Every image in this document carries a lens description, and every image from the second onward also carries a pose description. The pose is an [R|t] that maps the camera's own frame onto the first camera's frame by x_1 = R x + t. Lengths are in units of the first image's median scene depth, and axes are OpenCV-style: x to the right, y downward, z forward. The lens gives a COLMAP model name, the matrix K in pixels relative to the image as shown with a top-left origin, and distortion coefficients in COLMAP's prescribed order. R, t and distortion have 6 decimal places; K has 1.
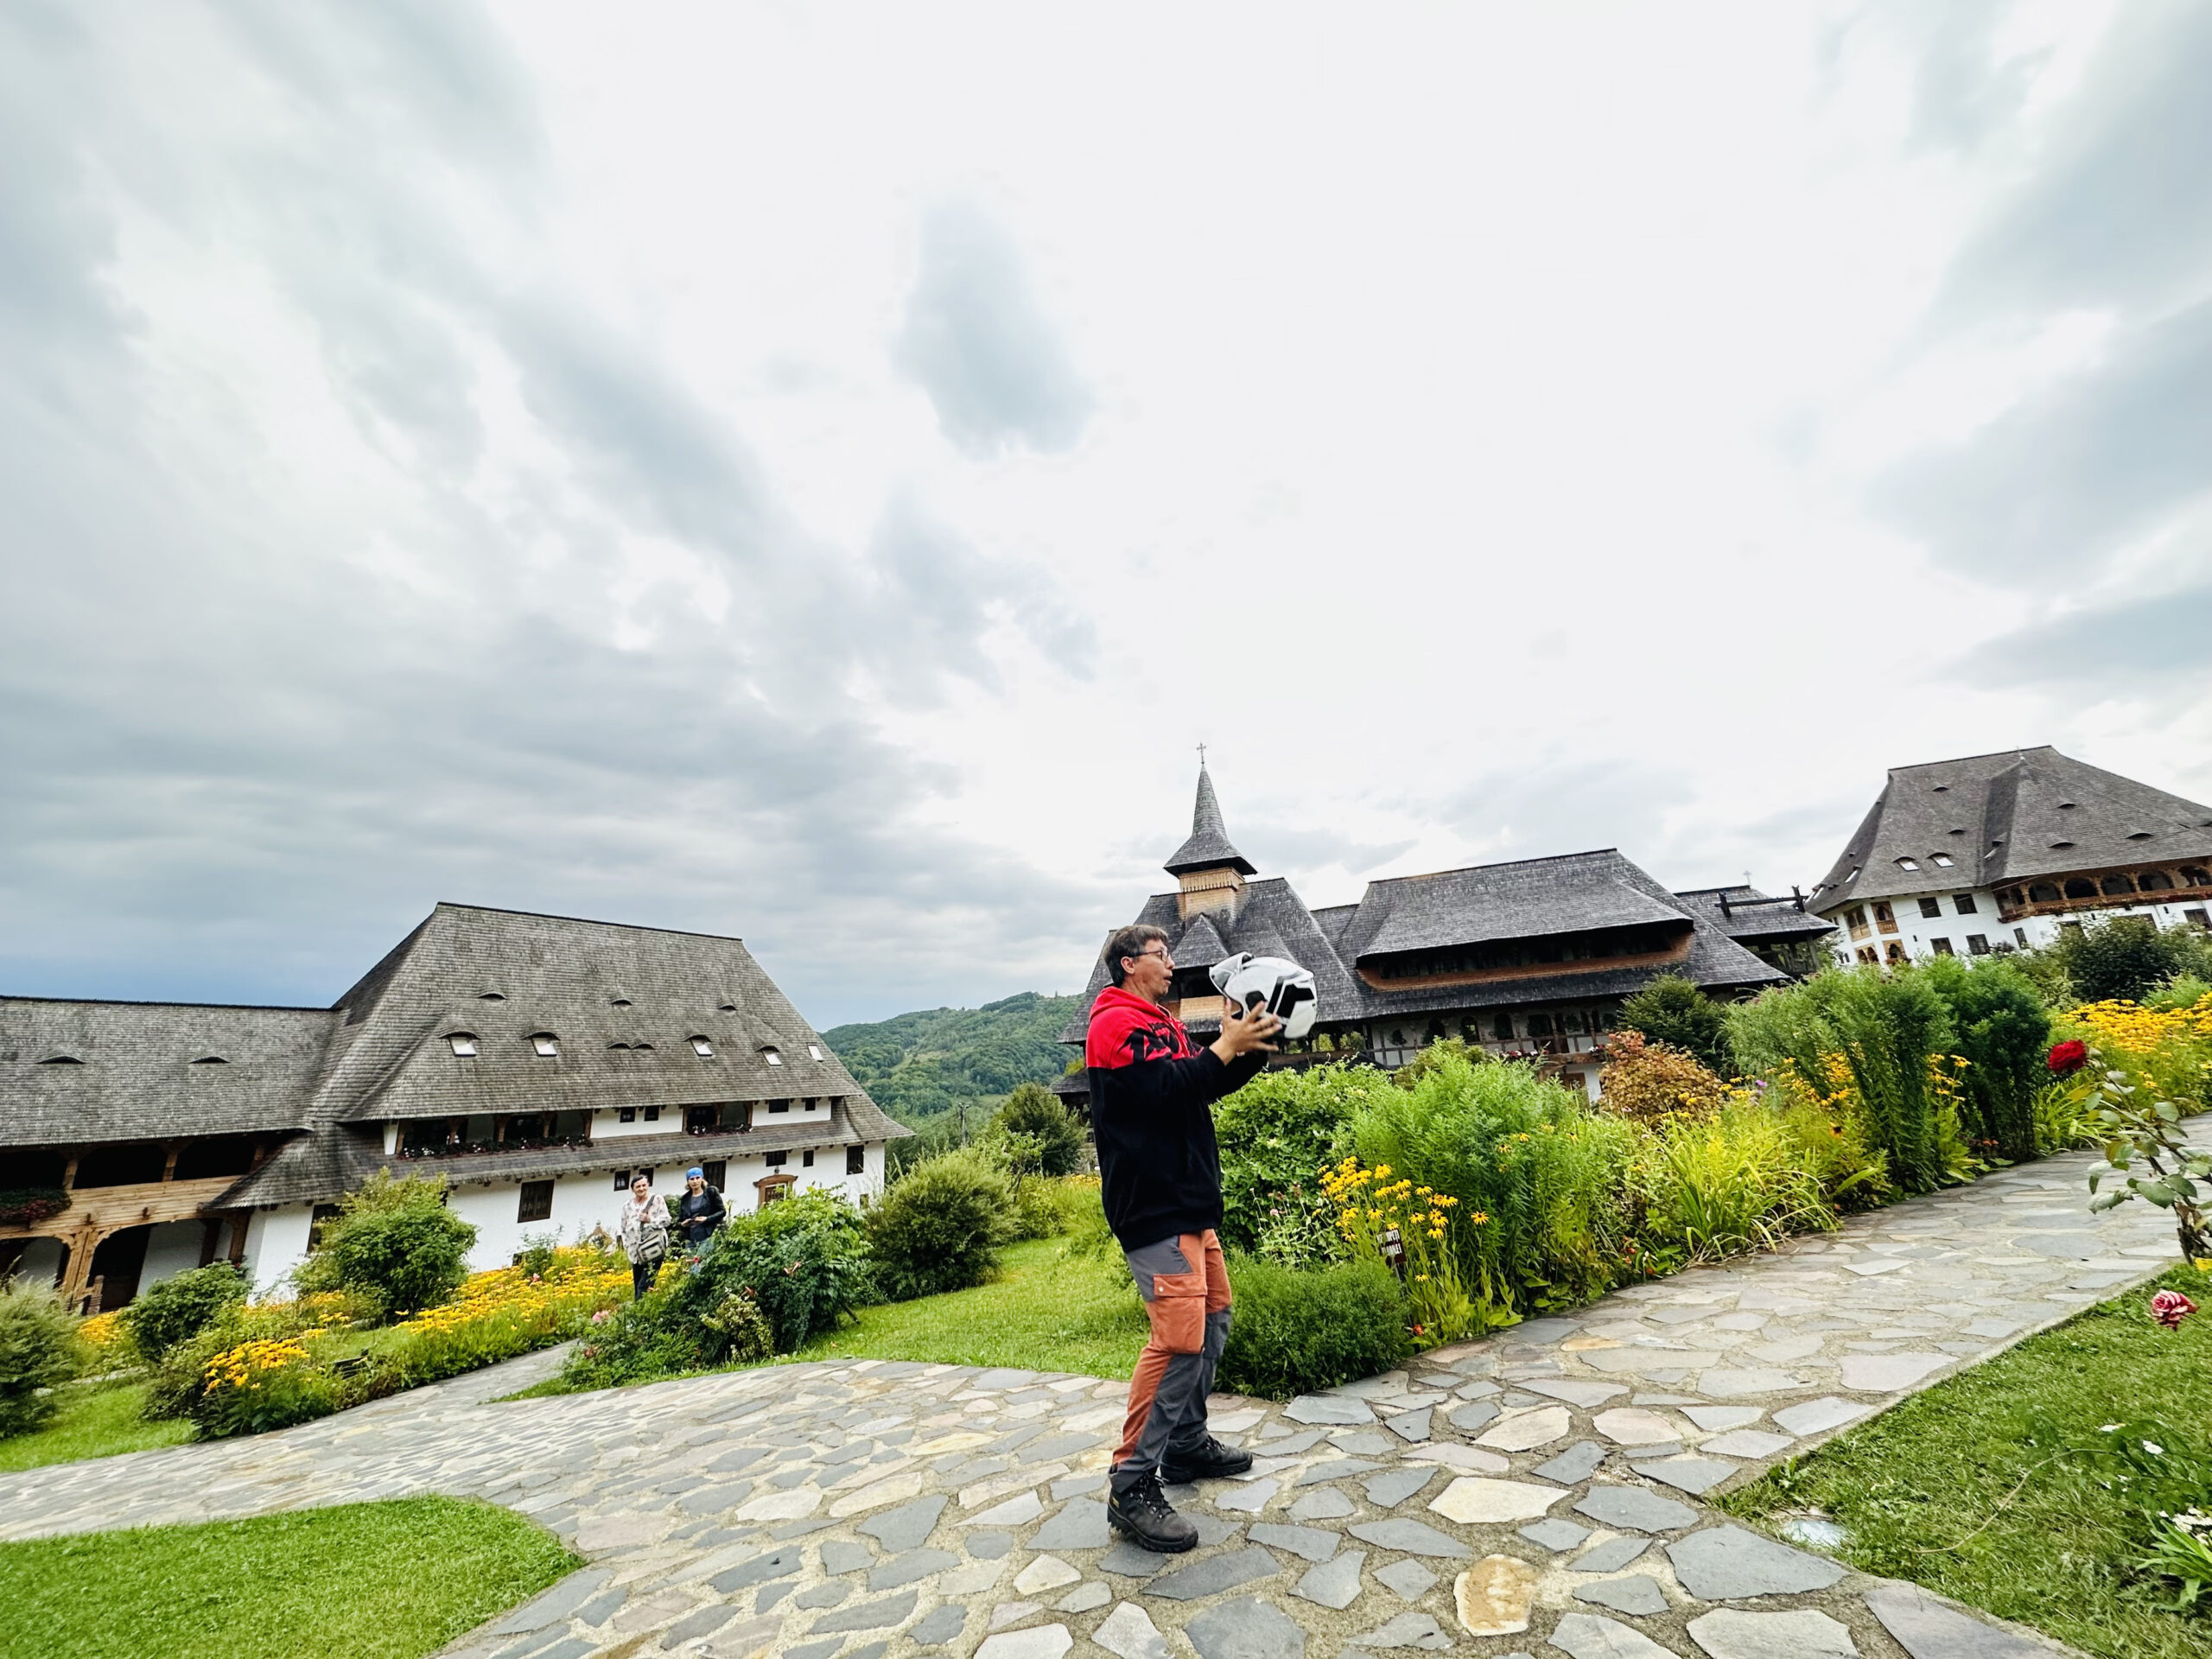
lens RADIAL K [[886.9, 0, 1106.0], [0, 886.9, 829.5], [0, 0, 1]] dist [-0.000528, 0.000312]
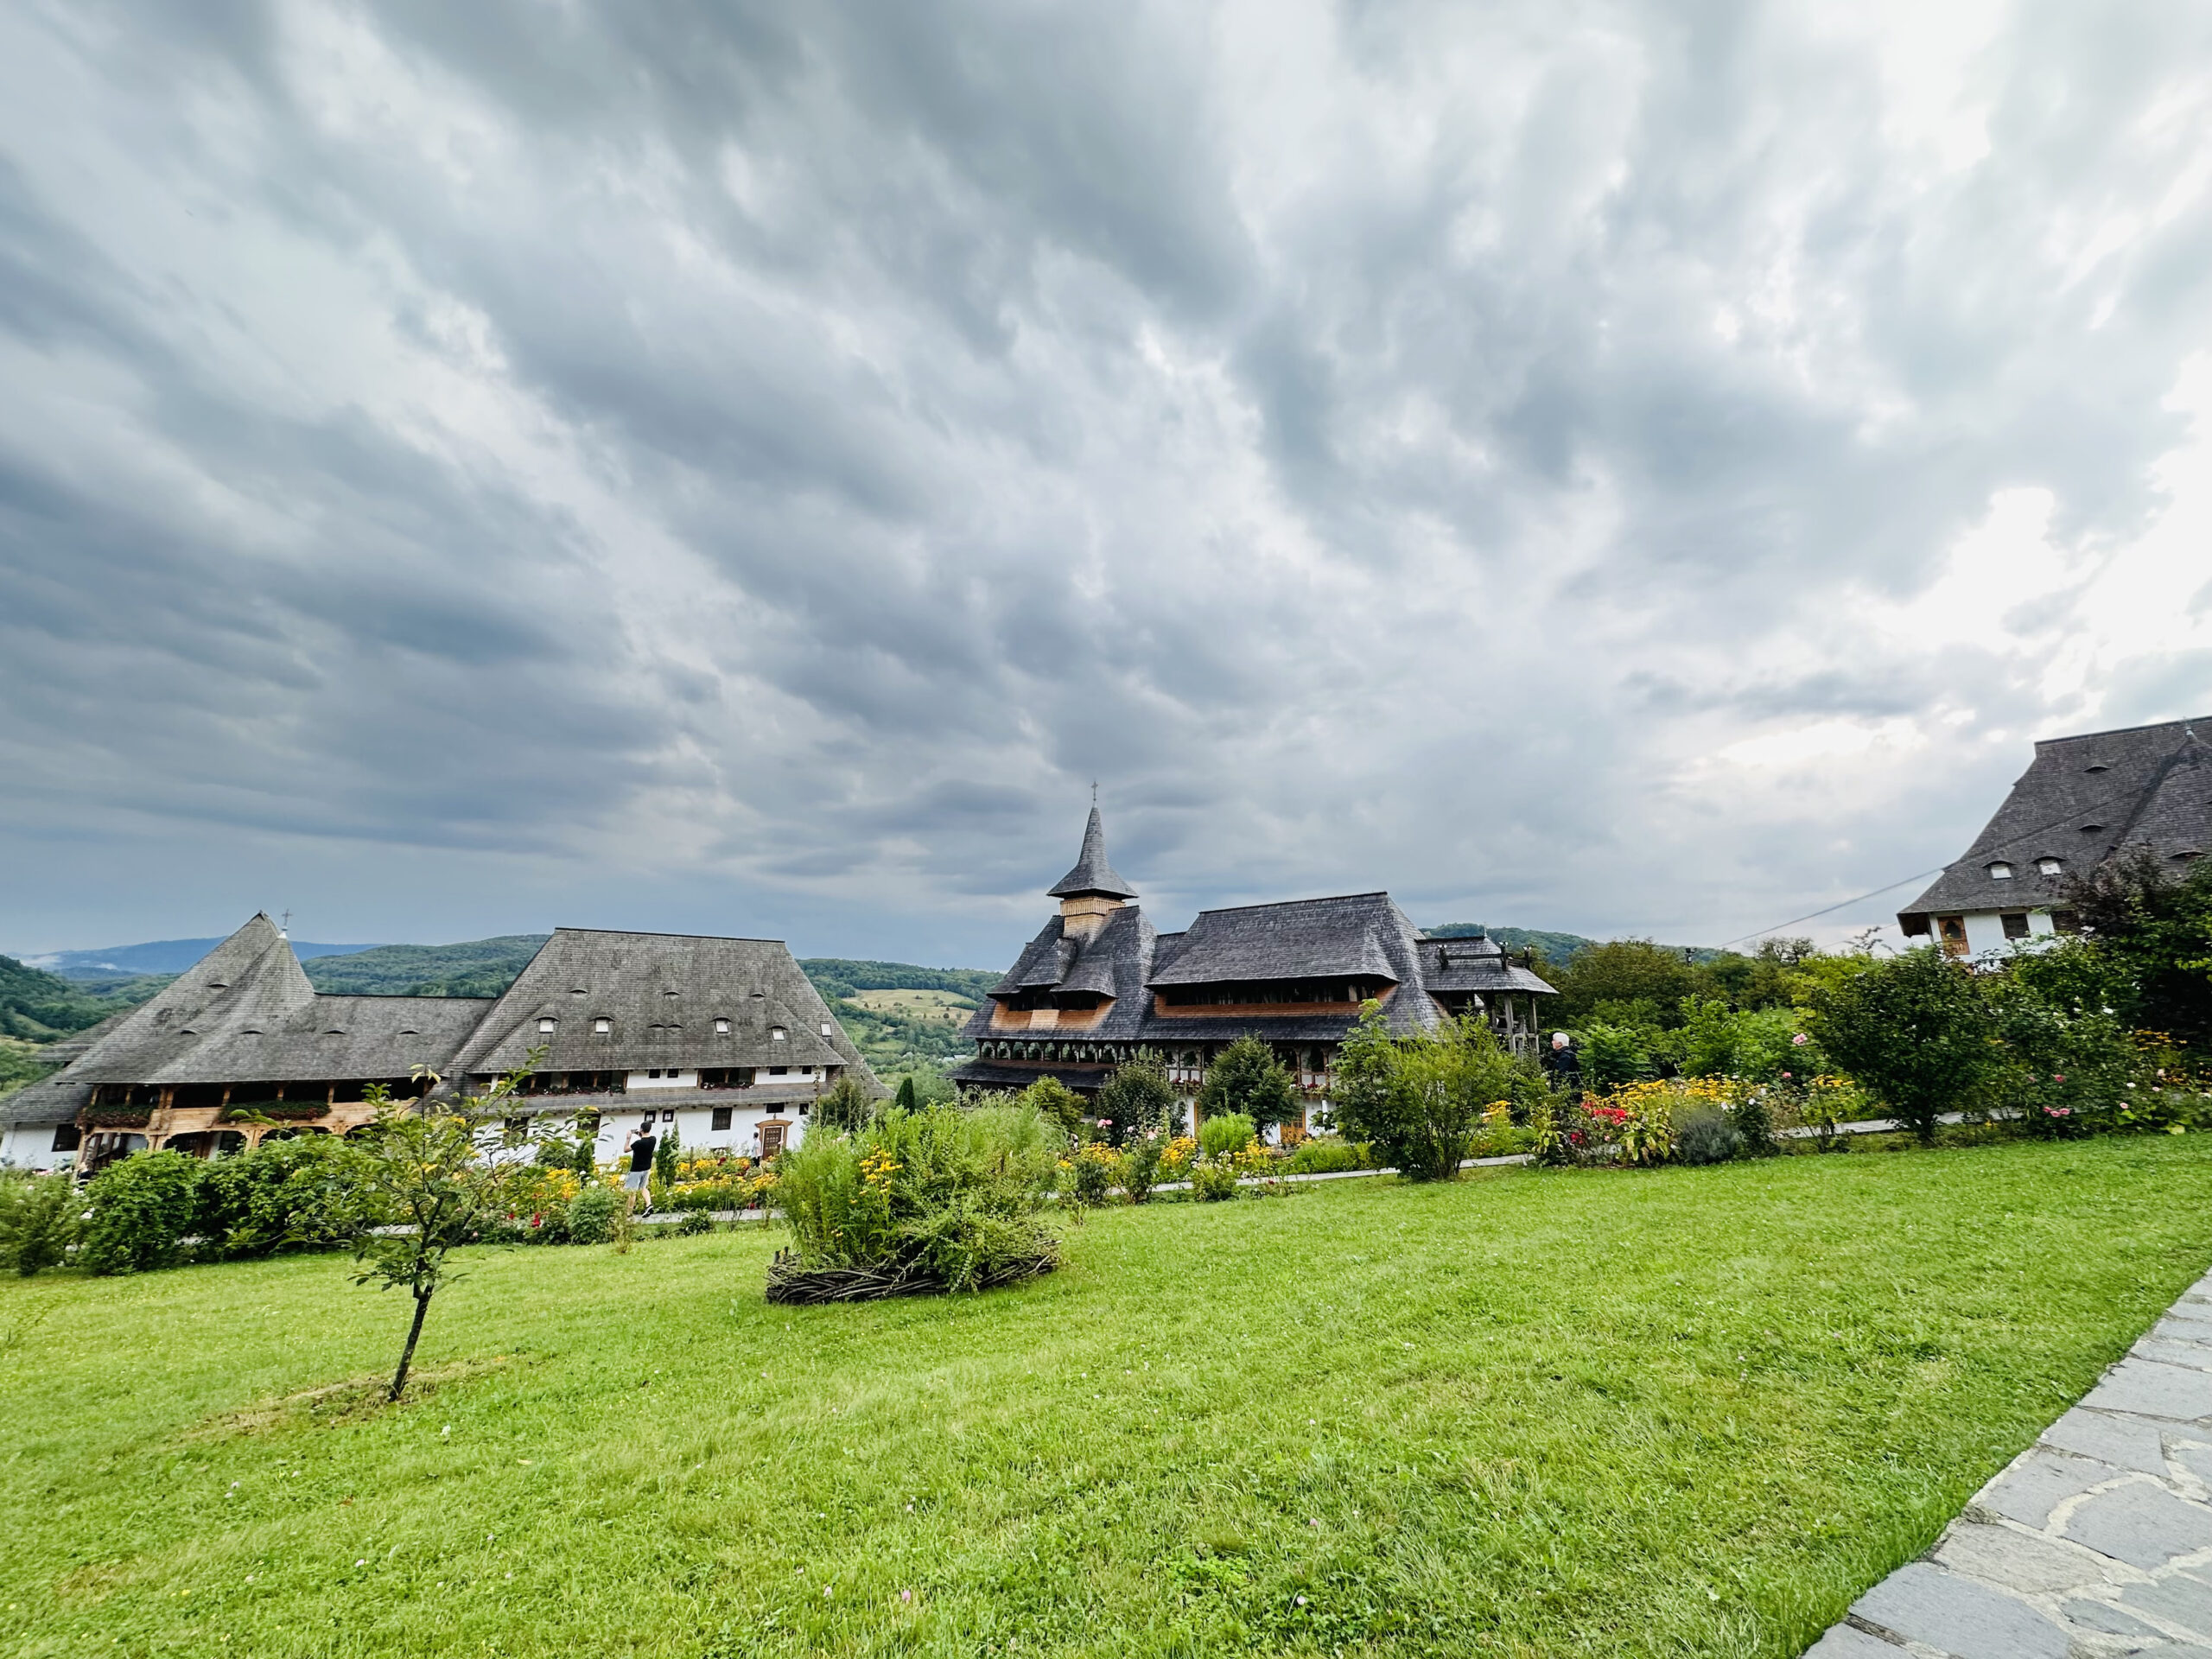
lens RADIAL K [[886.9, 0, 1106.0], [0, 886.9, 829.5], [0, 0, 1]] dist [-0.000528, 0.000312]
pose [[0.932327, -0.020065, -0.361058, 0.651578], [0.046732, 0.996772, 0.065279, -0.134385], [0.358583, -0.077734, 0.930256, -0.069353]]
